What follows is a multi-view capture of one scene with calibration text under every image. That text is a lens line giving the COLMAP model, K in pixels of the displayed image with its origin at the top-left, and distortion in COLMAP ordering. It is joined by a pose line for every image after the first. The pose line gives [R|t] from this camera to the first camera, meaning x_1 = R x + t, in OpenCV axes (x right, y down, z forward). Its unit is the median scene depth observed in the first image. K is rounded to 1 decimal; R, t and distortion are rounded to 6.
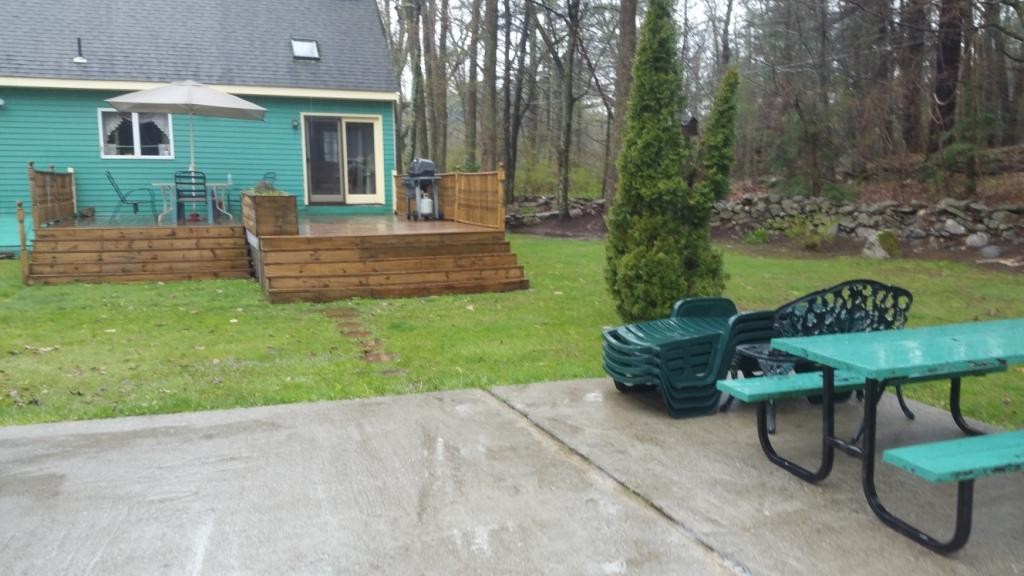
lens RADIAL K [[812.4, 0, 513.7], [0, 812.4, 292.6], [0, 0, 1]] dist [0.081599, -0.120195]
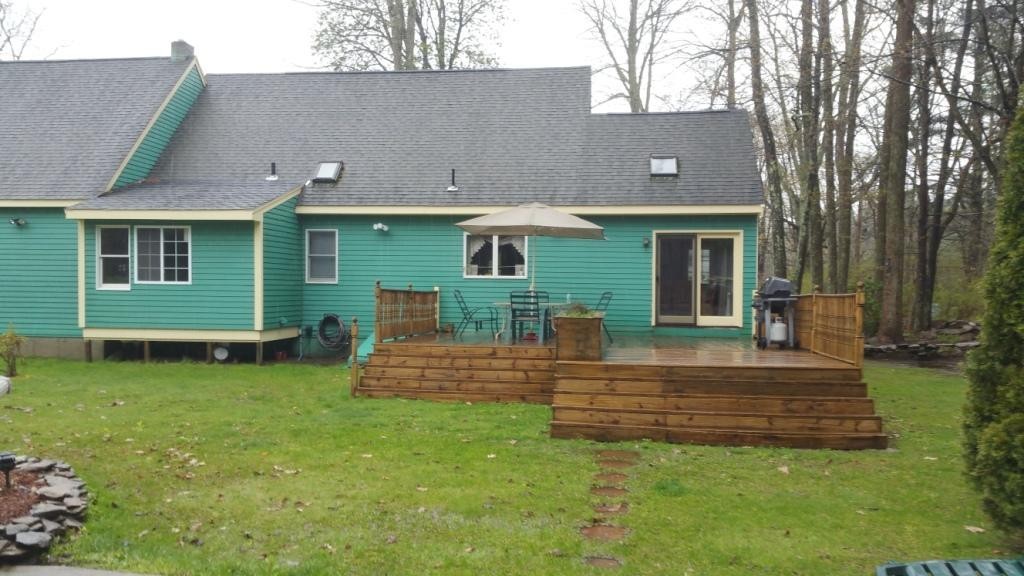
lens RADIAL K [[812.4, 0, 504.7], [0, 812.4, 293.0], [0, 0, 1]] dist [0.081599, -0.120195]
pose [[0.874037, 0.010803, -0.485739, 0.067501], [-0.079596, 0.989429, -0.121219, -0.023040], [0.479295, 0.144613, 0.865658, 0.131924]]
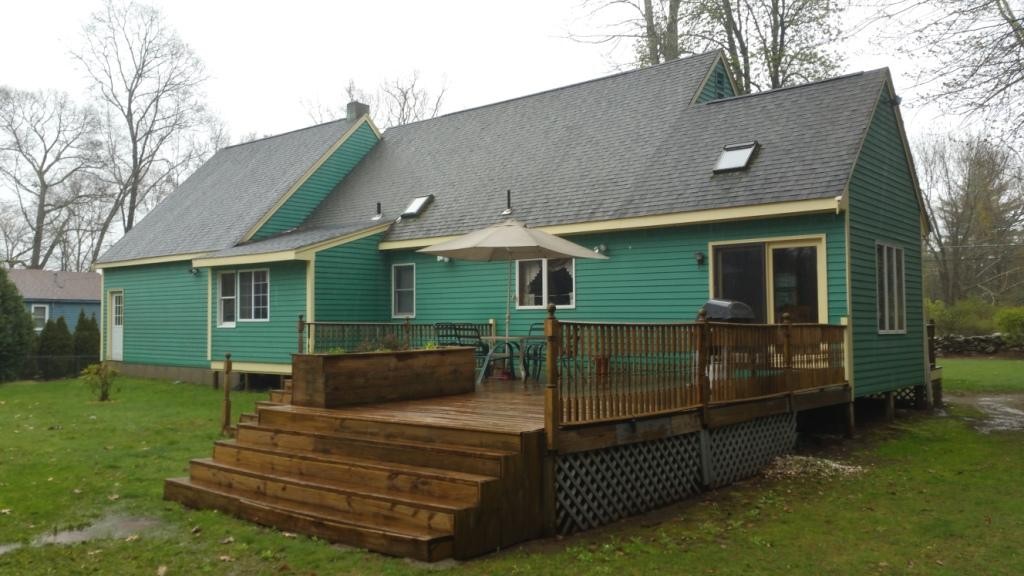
lens RADIAL K [[812.4, 0, 519.5], [0, 812.4, 284.3], [0, 0, 1]] dist [0.081599, -0.120195]
pose [[0.470829, -0.043441, -0.881154, 0.405898], [-0.121106, 0.986149, -0.113328, -0.099818], [0.873872, 0.160071, 0.459047, 0.664728]]
